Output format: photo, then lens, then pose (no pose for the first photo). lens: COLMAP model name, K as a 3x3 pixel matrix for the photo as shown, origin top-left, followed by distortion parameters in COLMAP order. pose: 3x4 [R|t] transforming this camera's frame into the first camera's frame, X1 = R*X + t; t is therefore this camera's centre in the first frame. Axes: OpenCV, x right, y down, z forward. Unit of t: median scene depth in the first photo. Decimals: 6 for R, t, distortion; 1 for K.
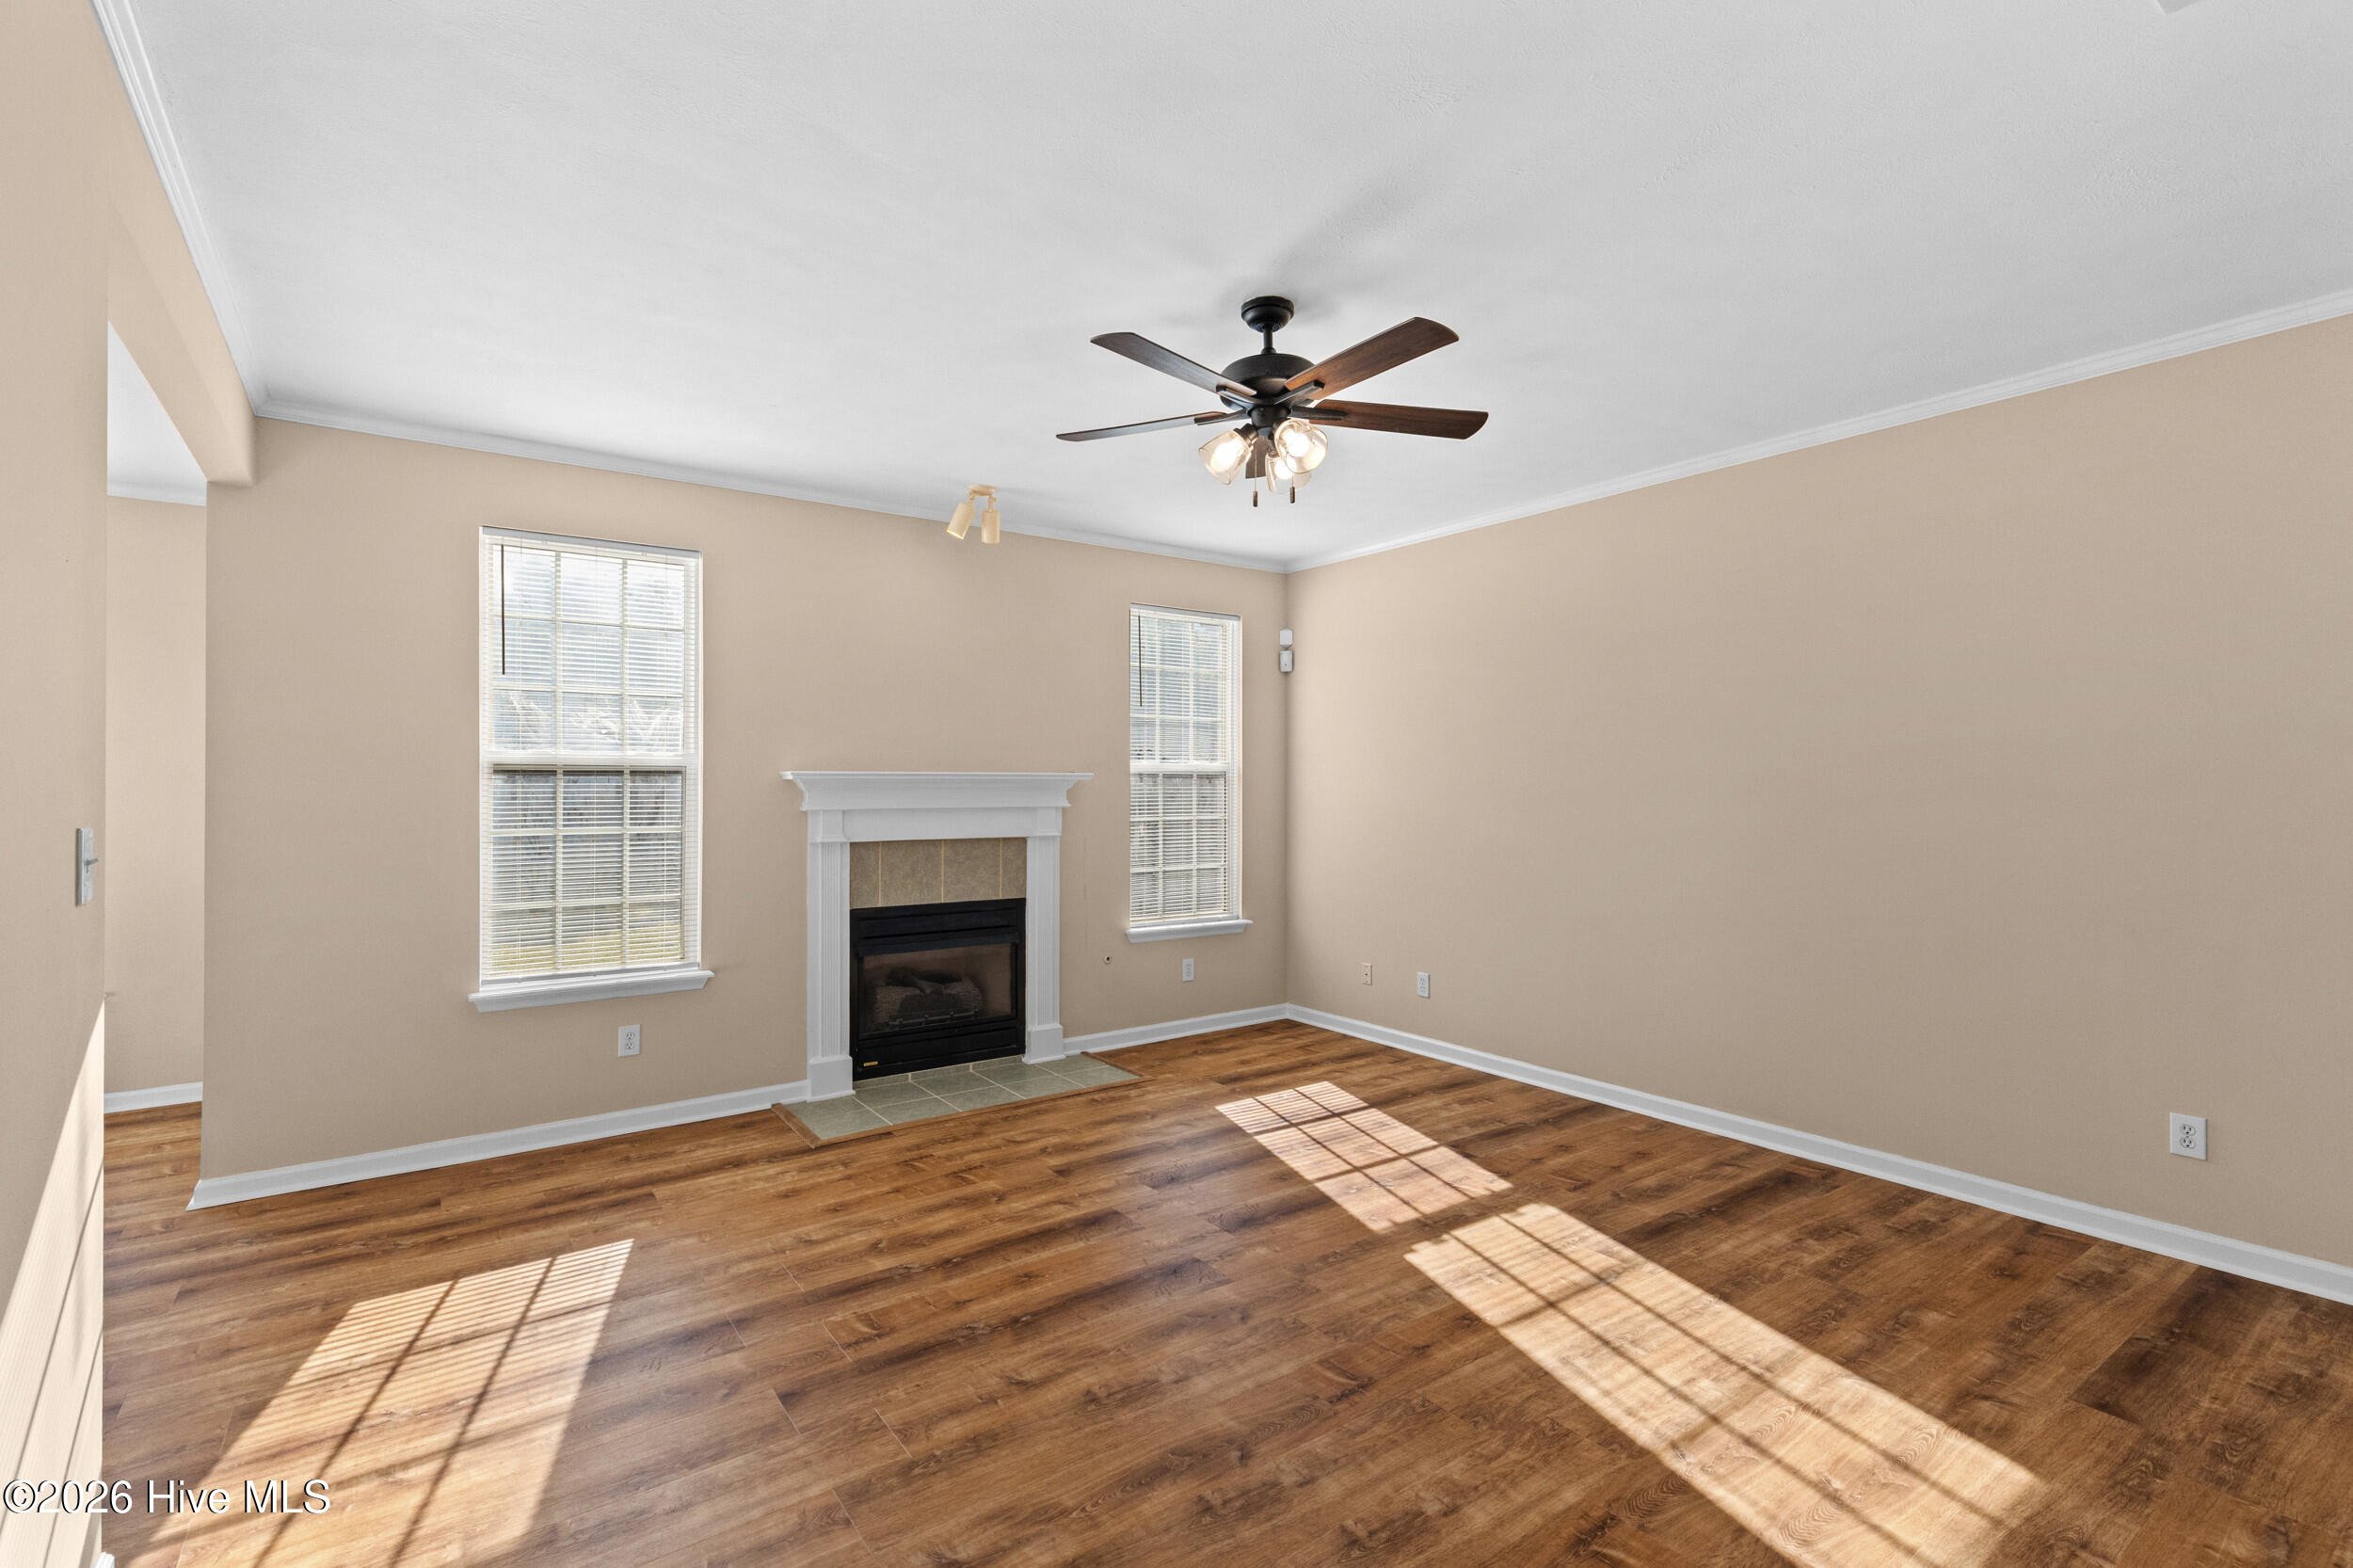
lens RADIAL K [[1069.6, 0, 1175.5], [0, 1069.6, 783.8], [0, 0, 1]] dist [0.007188, -0.001505]
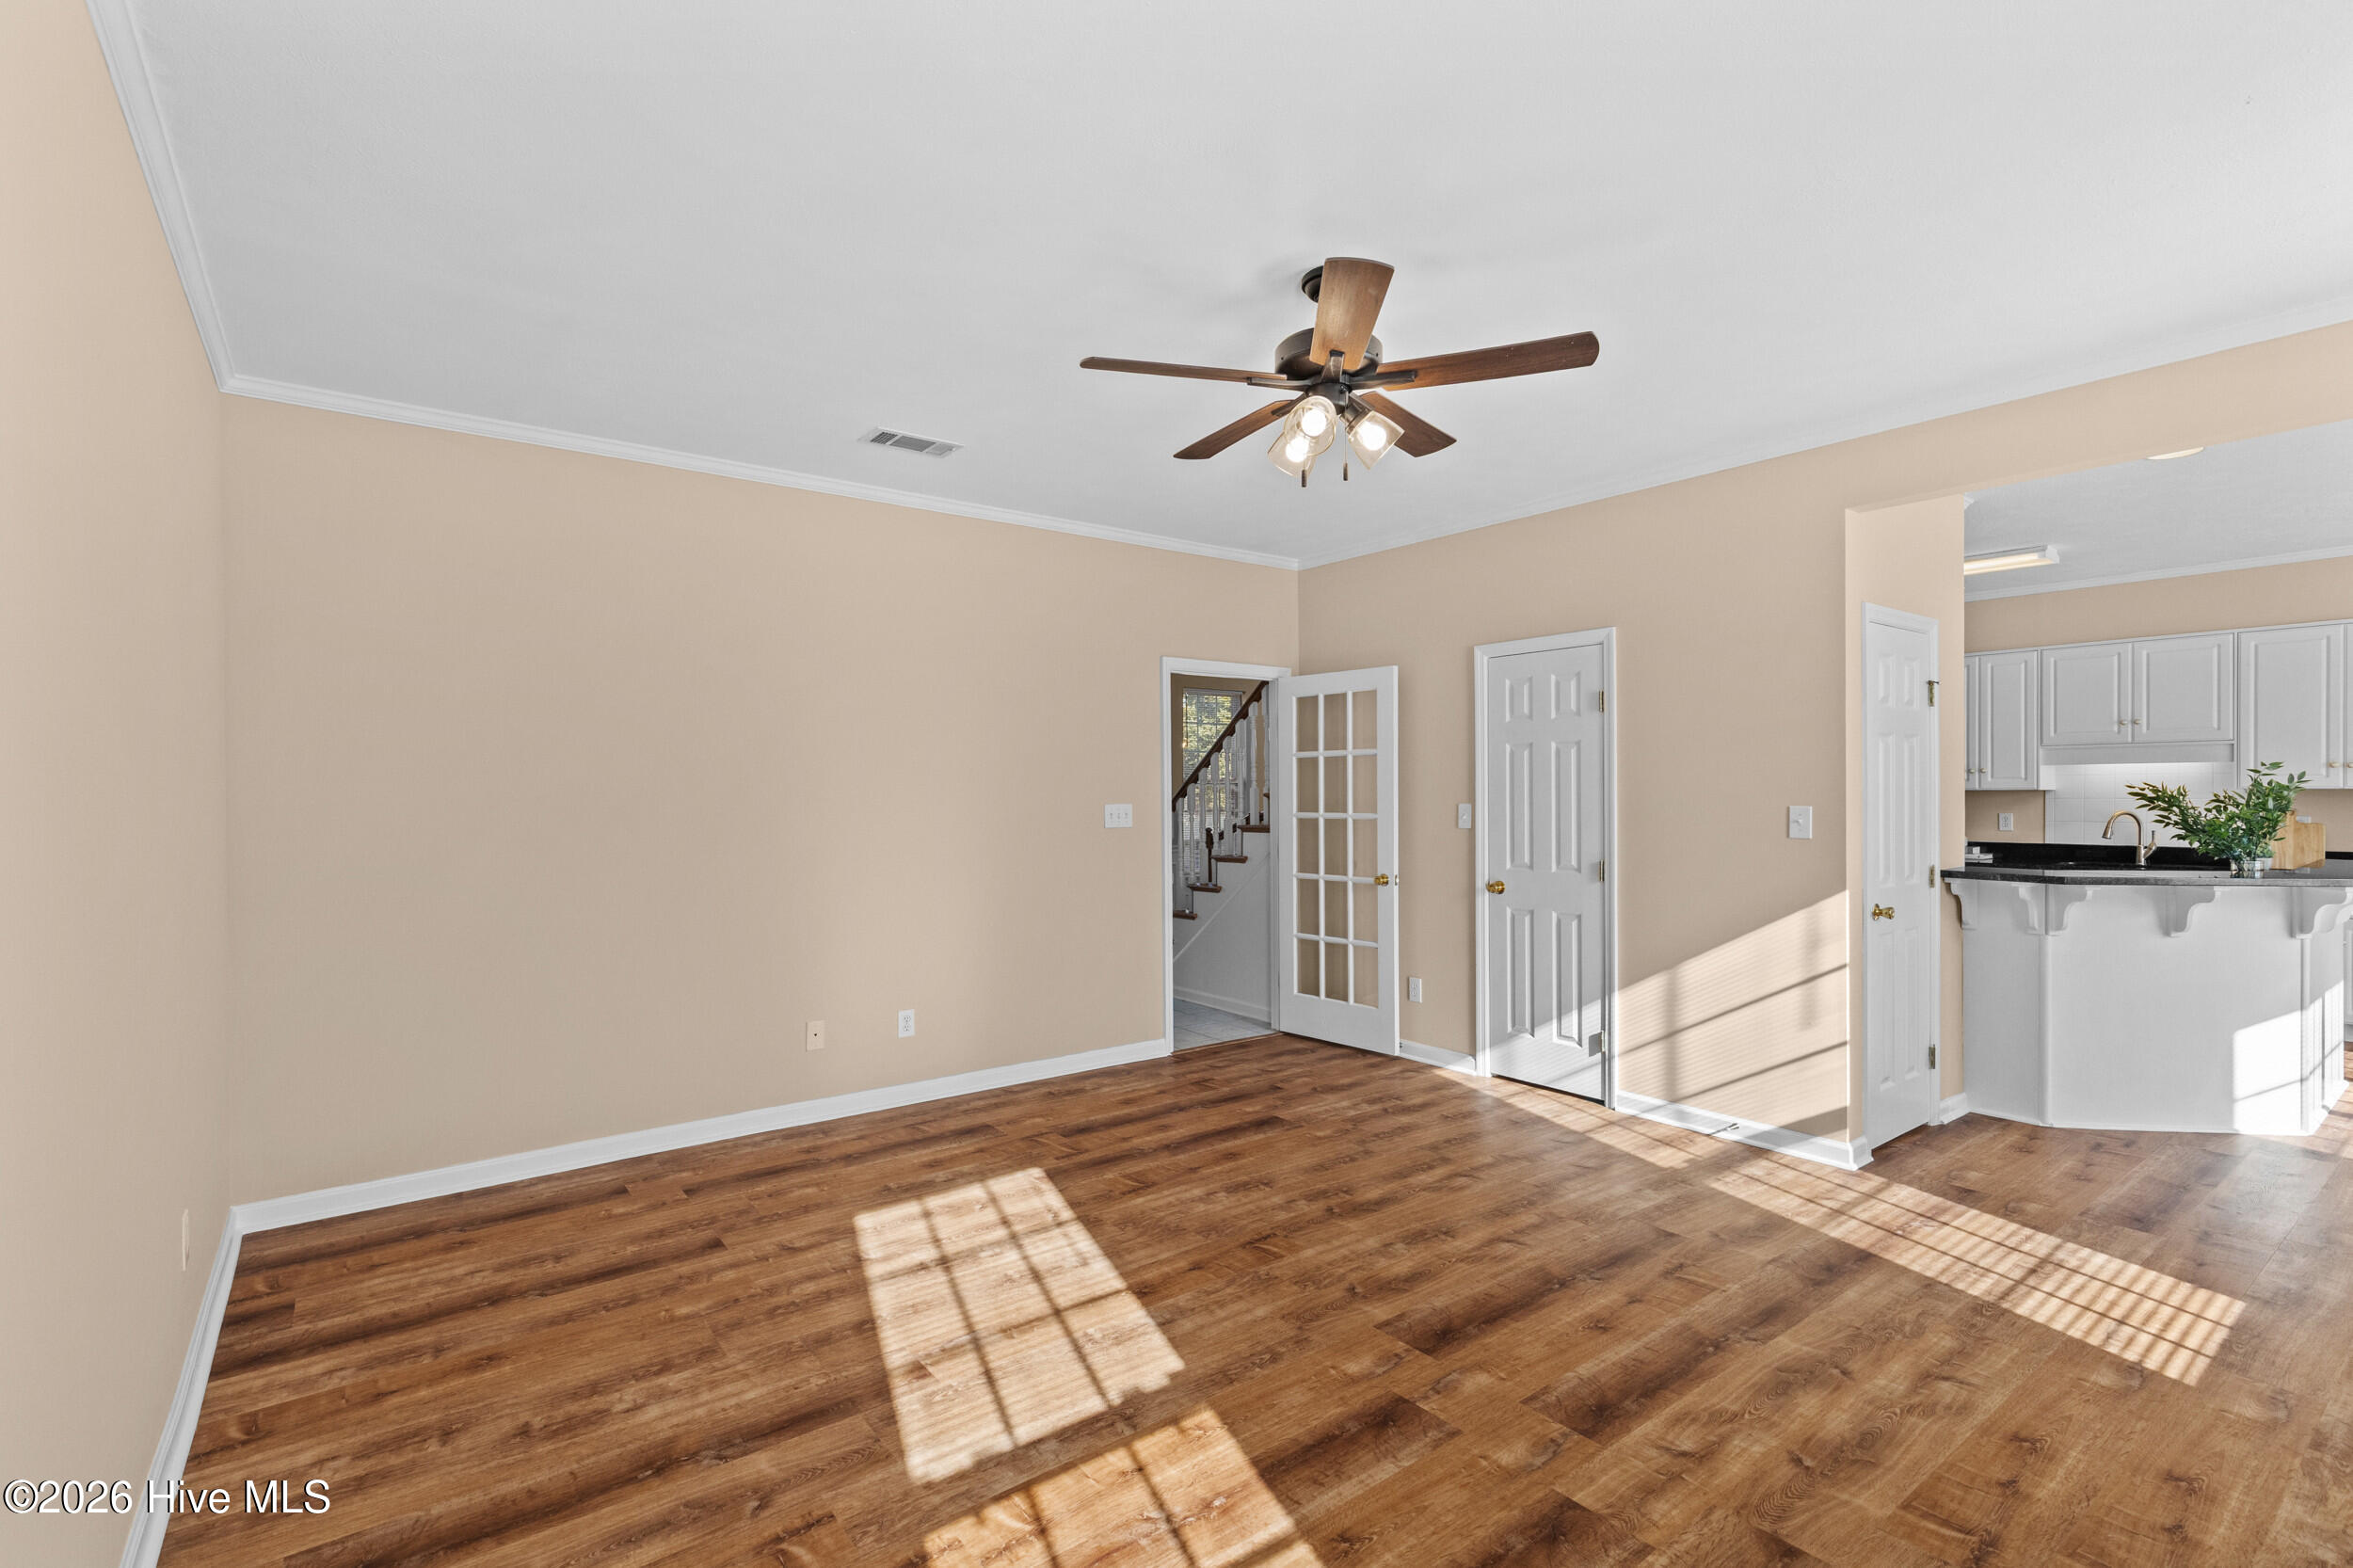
lens RADIAL K [[1069.6, 0, 1172.5], [0, 1069.6, 788.2], [0, 0, 1]] dist [0.007188, -0.001505]
pose [[-0.999680, 0.005396, -0.024714, 0.220363], [0.005509, 0.999975, -0.004533, 0.003420], [0.024689, -0.004668, -0.999684, 1.703754]]
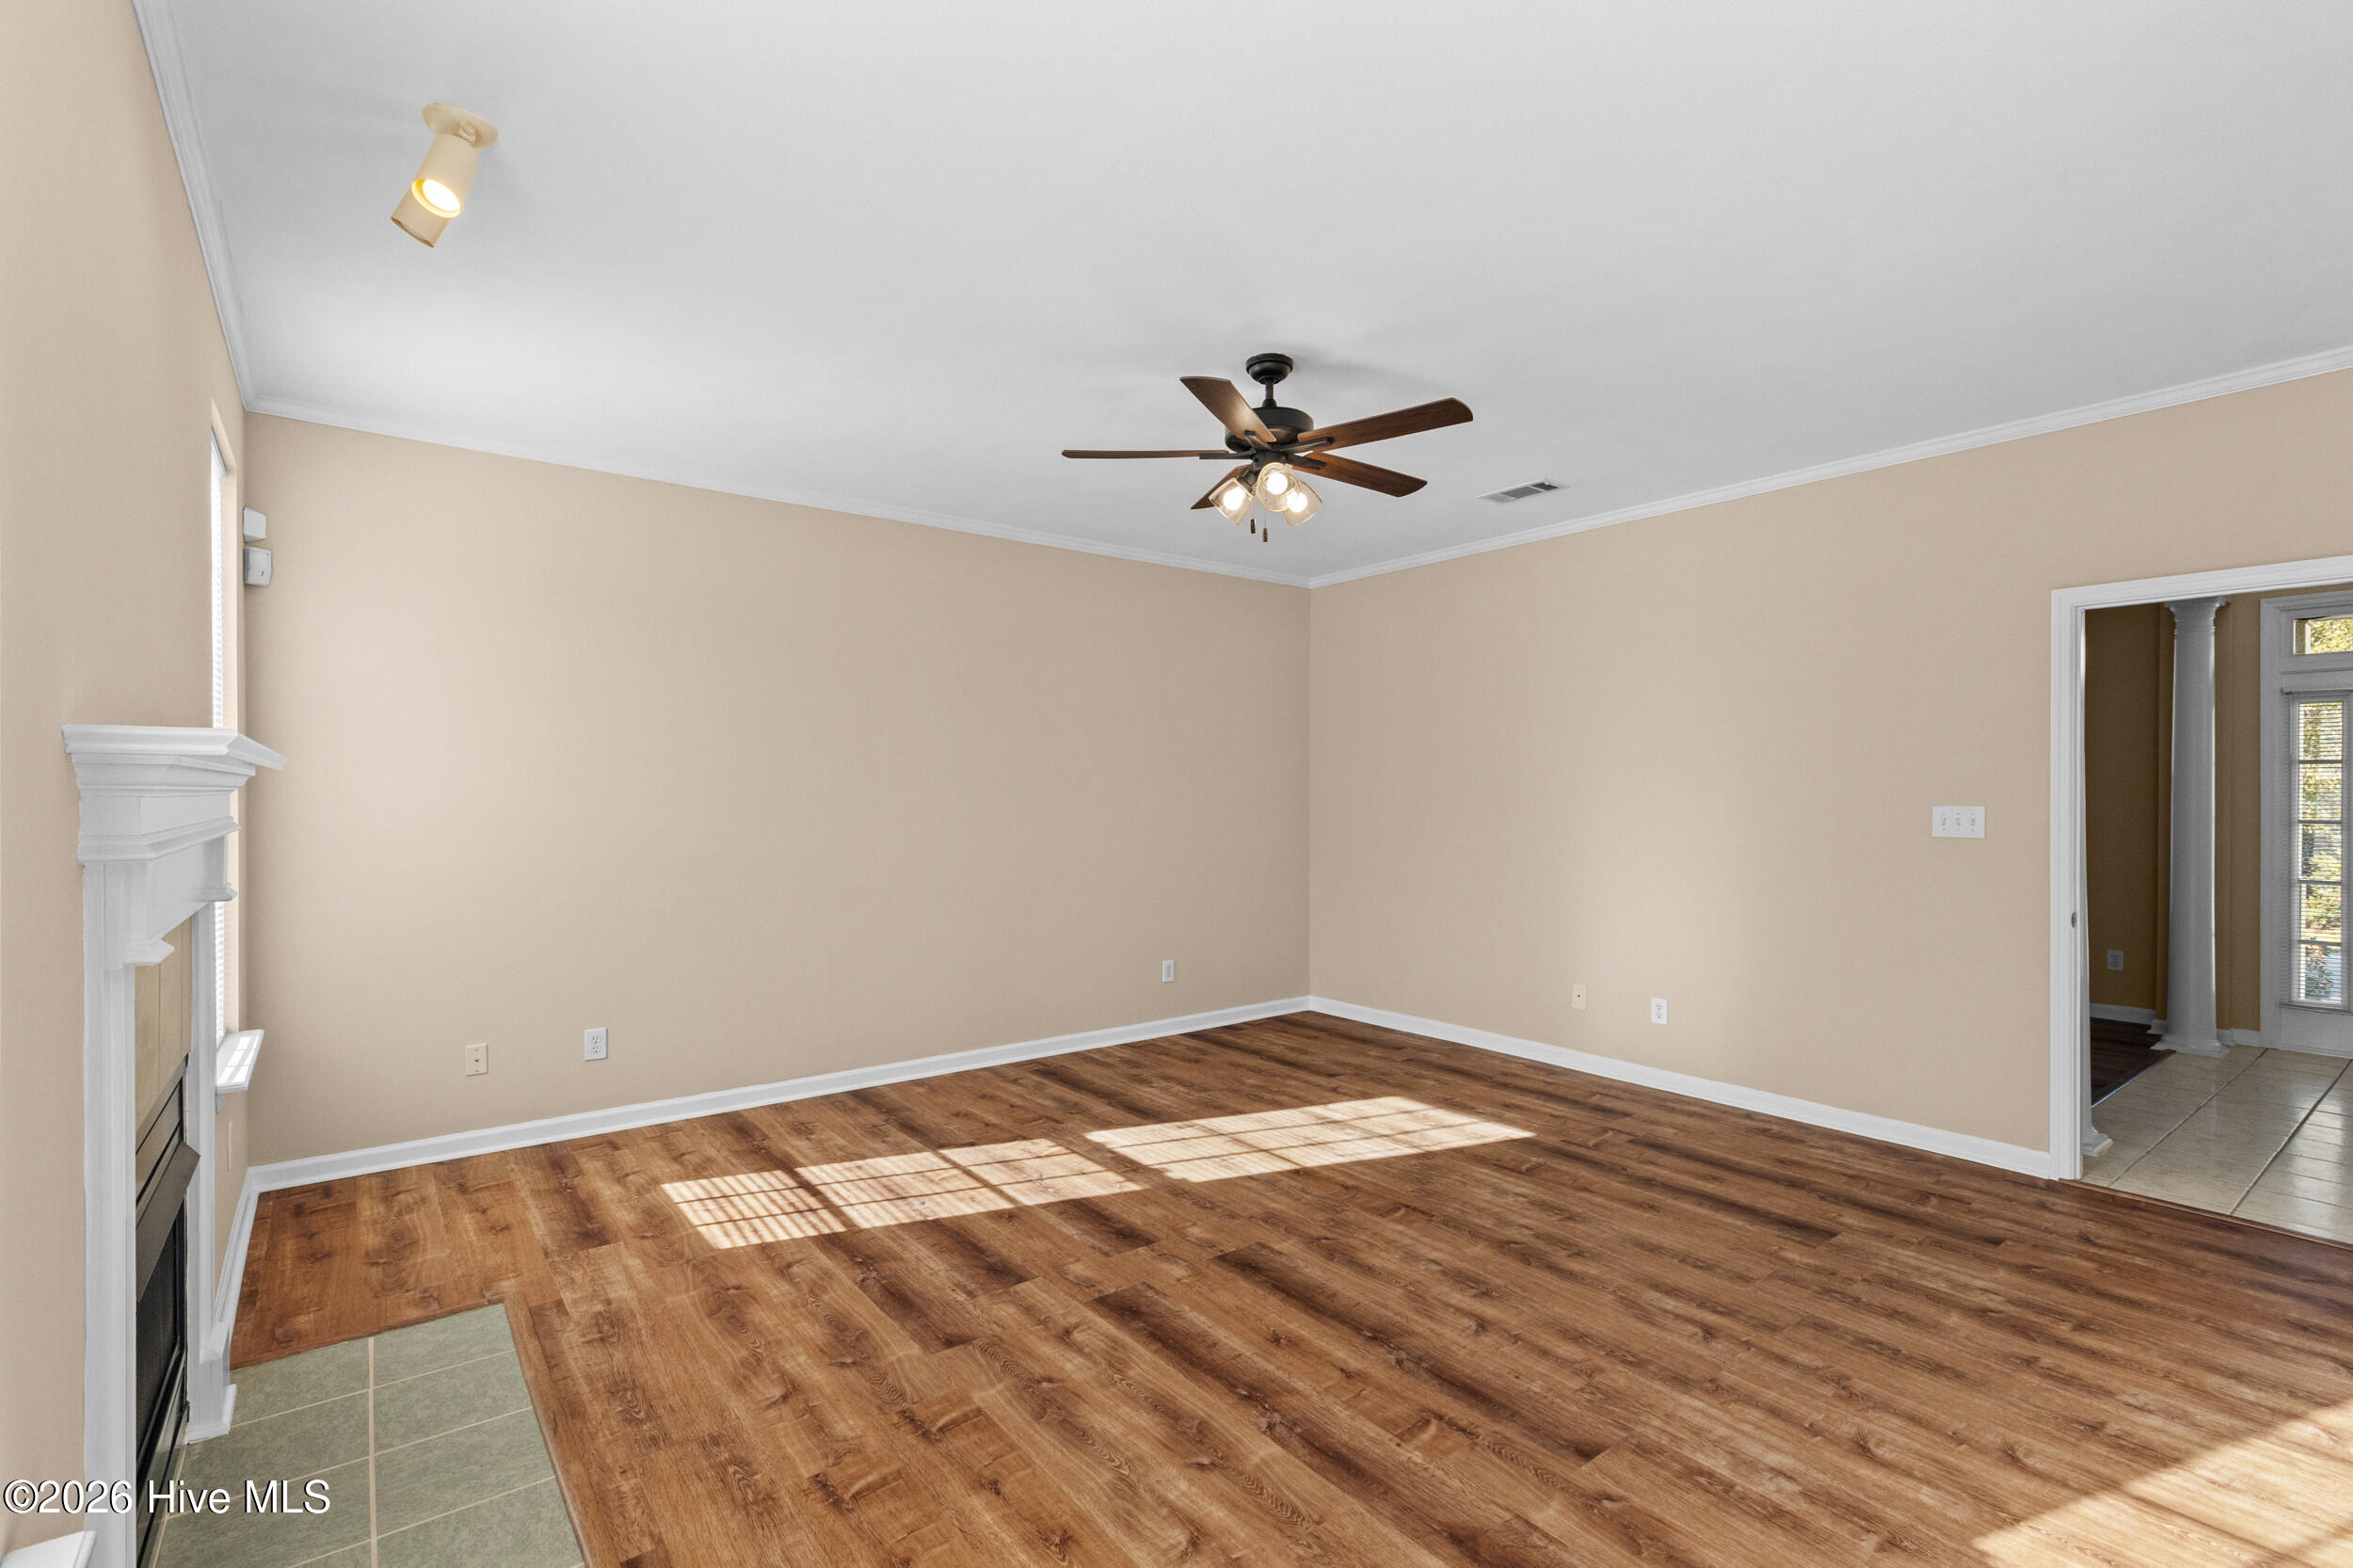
lens RADIAL K [[1069.6, 0, 1173.3], [0, 1069.6, 788.5], [0, 0, 1]] dist [0.007188, -0.001505]
pose [[-0.038180, 0.002642, 0.999267, -0.912745], [-0.004428, 0.999986, -0.002814, 0.006956], [-0.999261, -0.004532, -0.038168, 1.003564]]
